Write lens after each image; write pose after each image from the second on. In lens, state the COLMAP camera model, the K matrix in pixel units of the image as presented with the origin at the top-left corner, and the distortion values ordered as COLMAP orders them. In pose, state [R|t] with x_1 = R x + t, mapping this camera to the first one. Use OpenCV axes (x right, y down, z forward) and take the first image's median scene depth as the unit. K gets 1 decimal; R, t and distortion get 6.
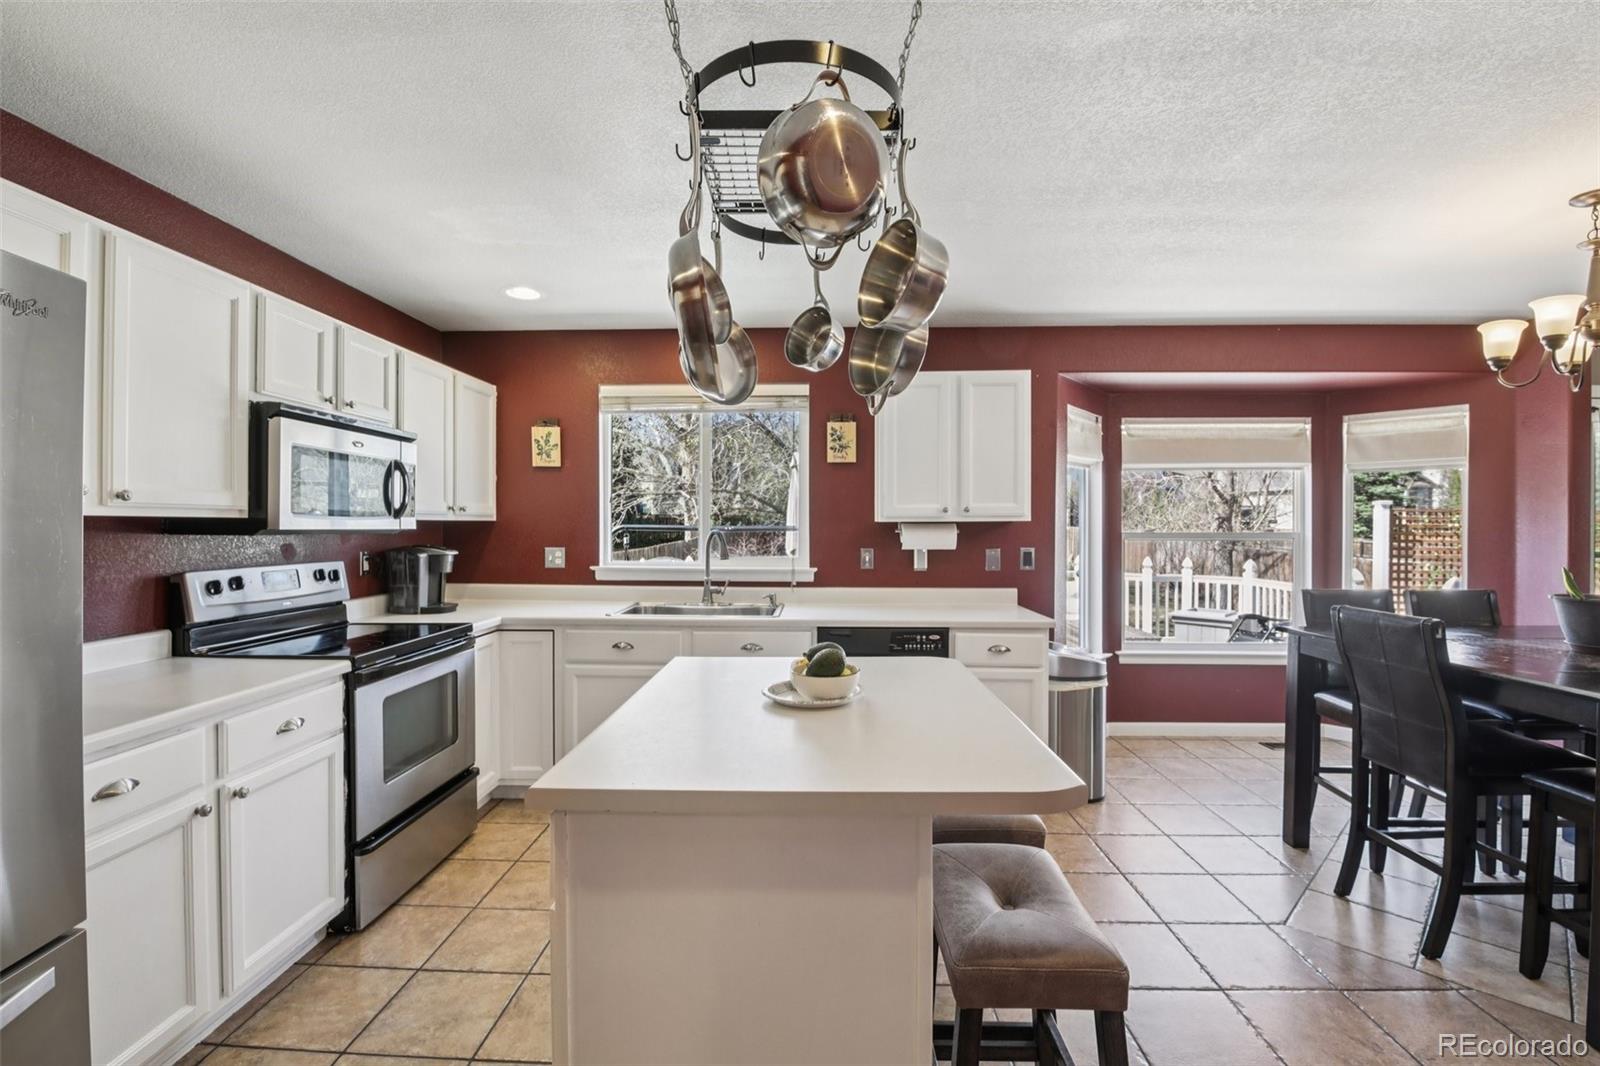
lens RADIAL K [[693.0, 0, 795.6], [0, 693.0, 531.2], [0, 0, 1]] dist [-0.009048, -0.003861]
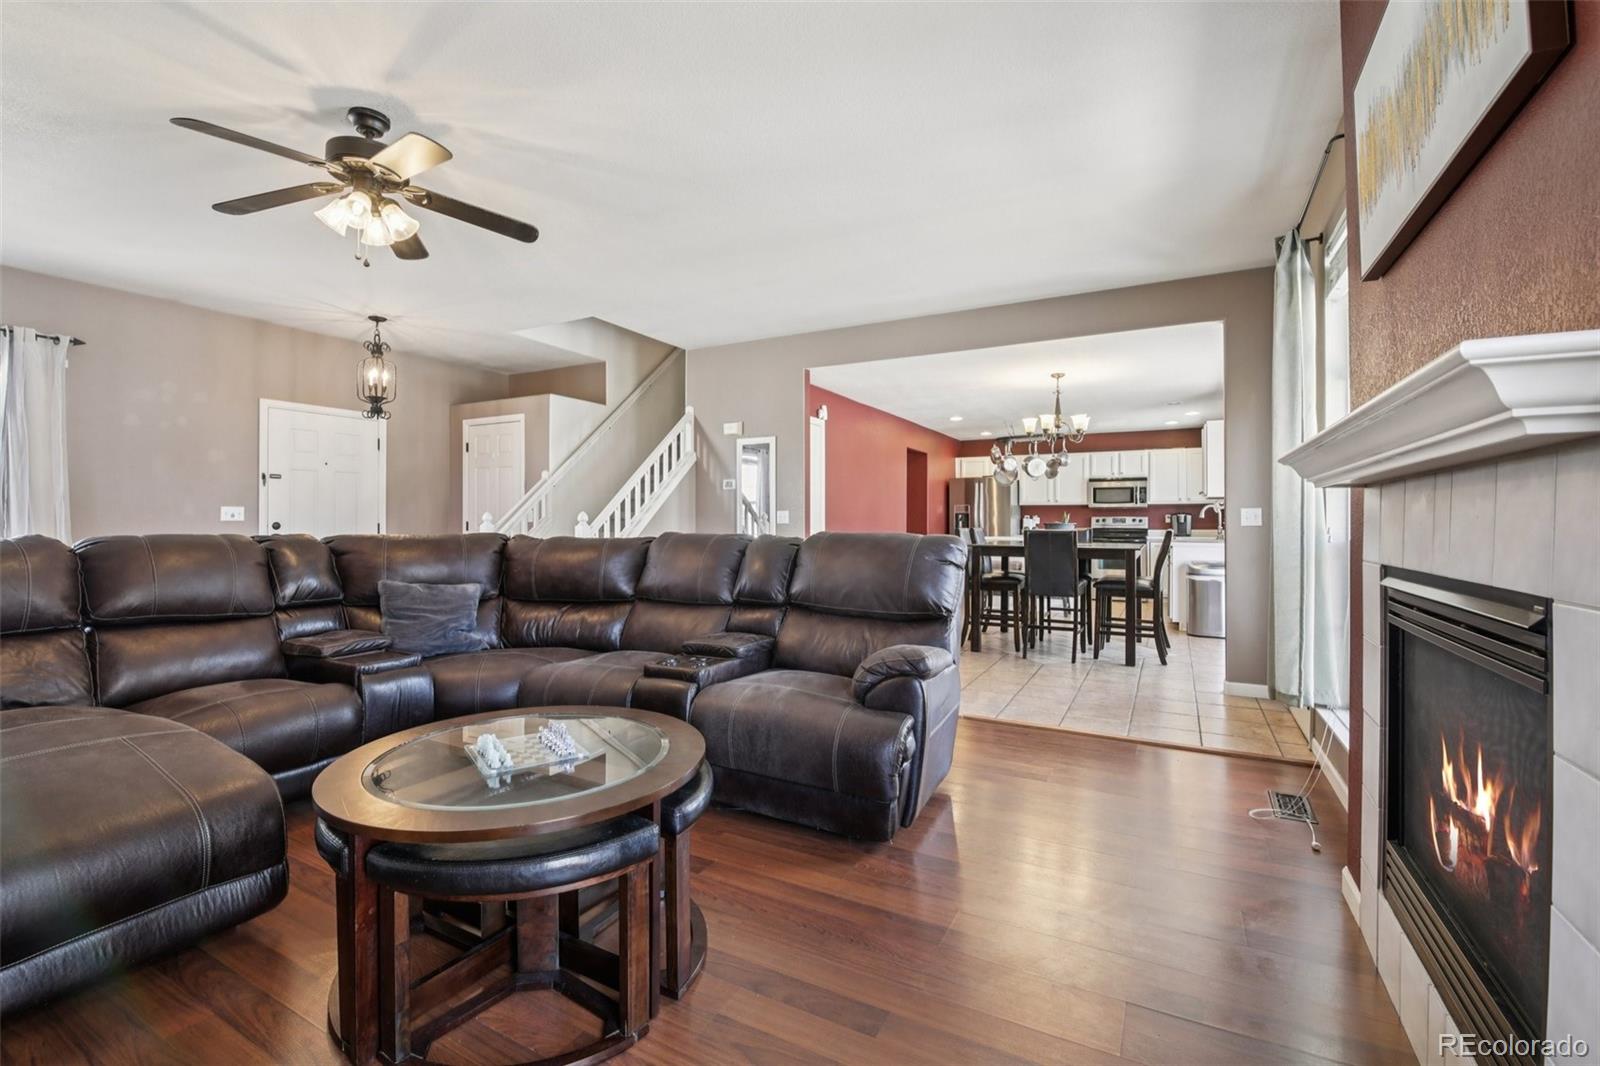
lens RADIAL K [[693.0, 0, 793.9], [0, 693.0, 518.5], [0, 0, 1]] dist [-0.009048, -0.003861]
pose [[-0.445099, -0.003642, -0.895474, 2.560681], [-0.010056, 0.999949, 0.000932, 0.053992], [0.895425, 0.009420, -0.445113, 0.799229]]
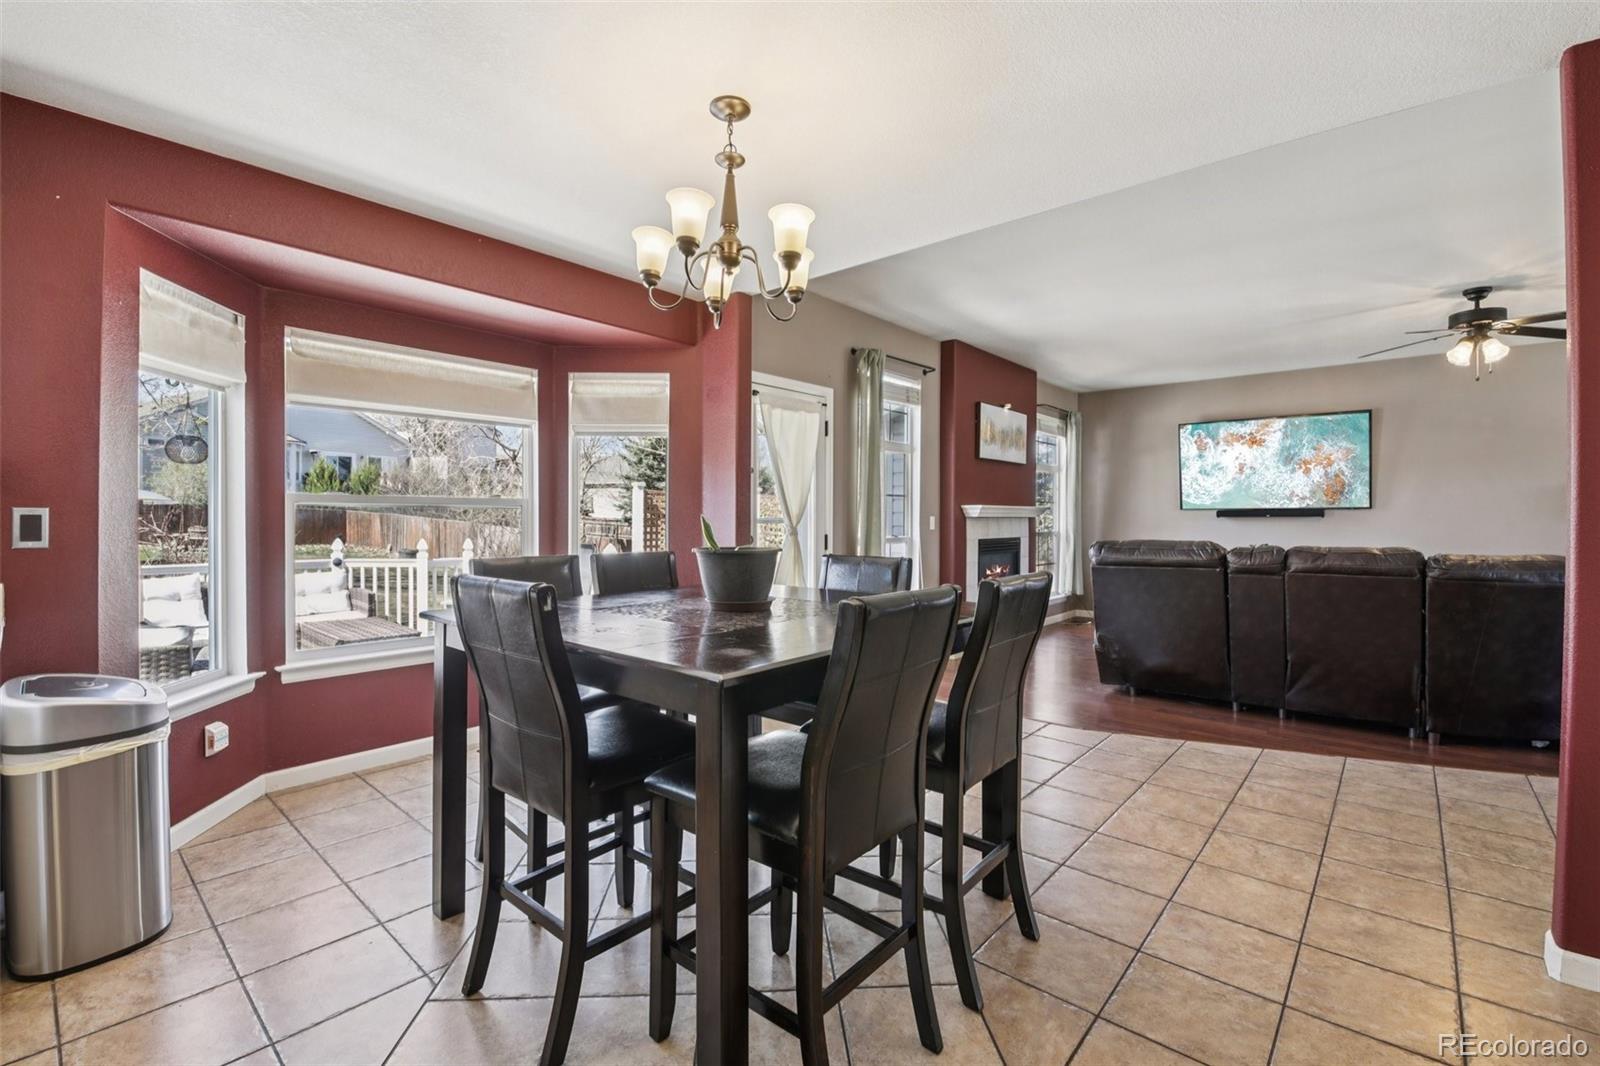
lens RADIAL K [[693.0, 0, 797.4], [0, 693.0, 523.4], [0, 0, 1]] dist [-0.009048, -0.003861]
pose [[0.632679, -0.002434, 0.774410, 0.316764], [0.001123, 0.999997, 0.002225, 0.037527], [-0.774413, -0.000538, 0.632680, 0.206461]]
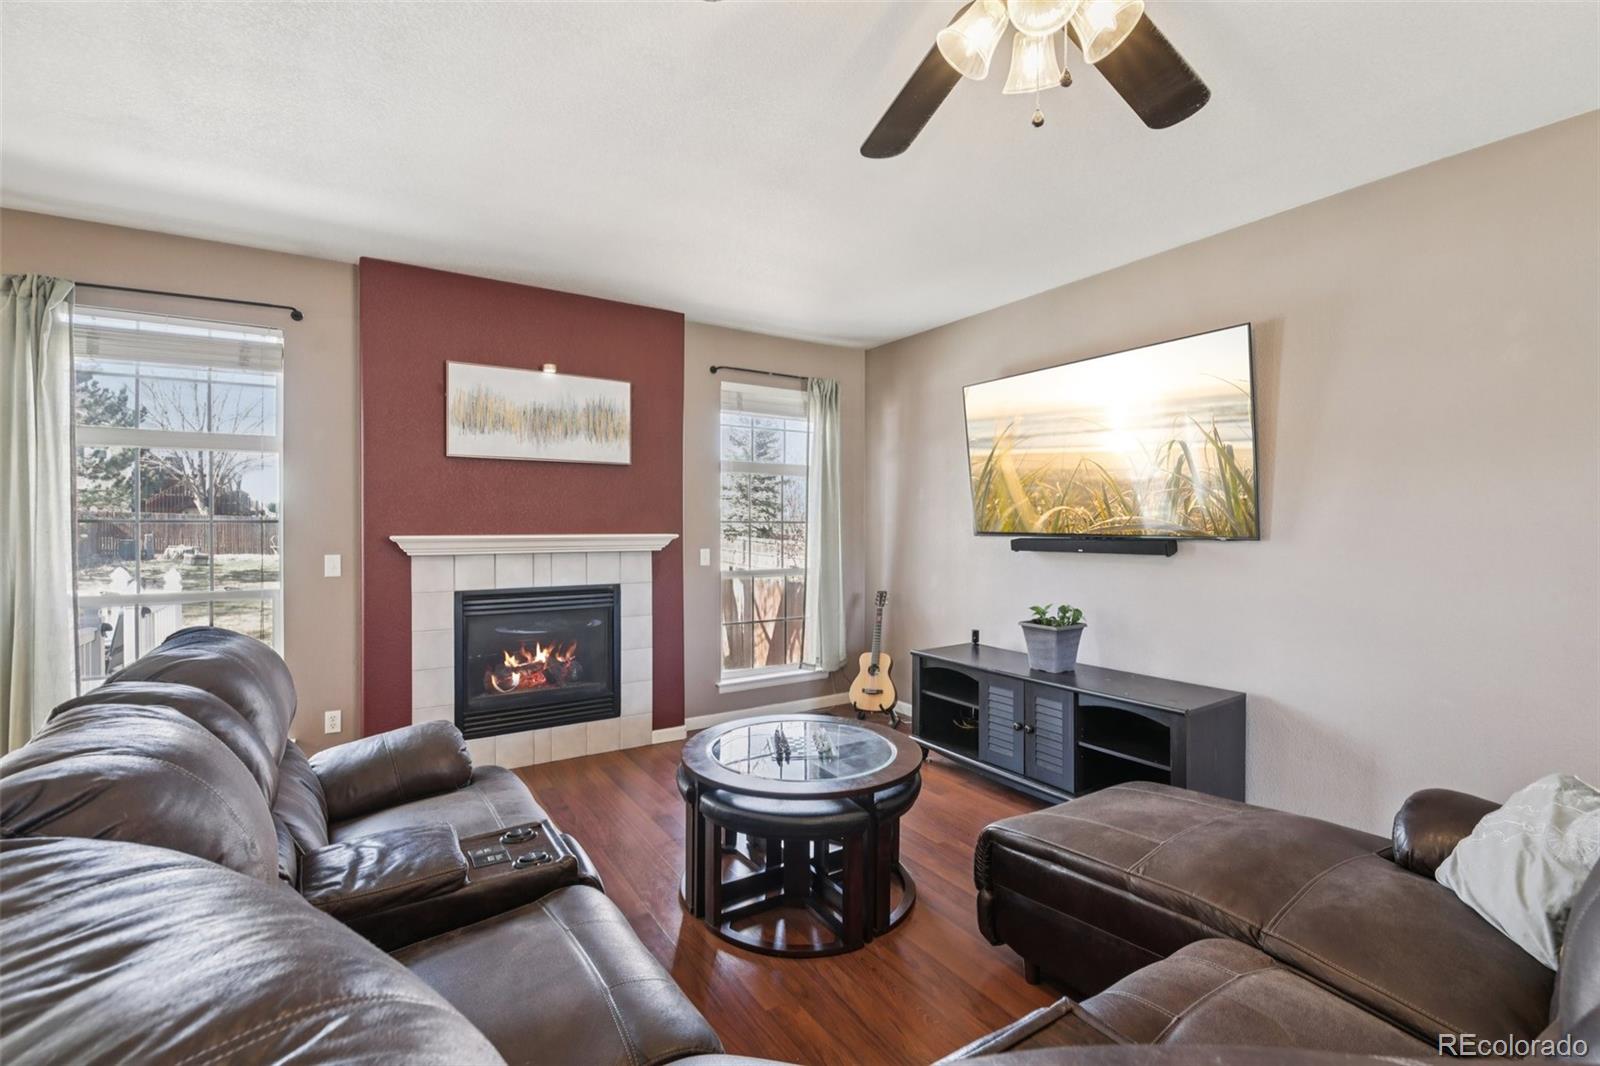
lens RADIAL K [[693.0, 0, 791.7], [0, 693.0, 542.6], [0, 0, 1]] dist [-0.009048, -0.003861]
pose [[0.832573, -0.004139, 0.553900, 1.797846], [-0.002442, 0.999935, 0.011142, -0.002585], [-0.553910, -0.010629, 0.832509, -0.204129]]
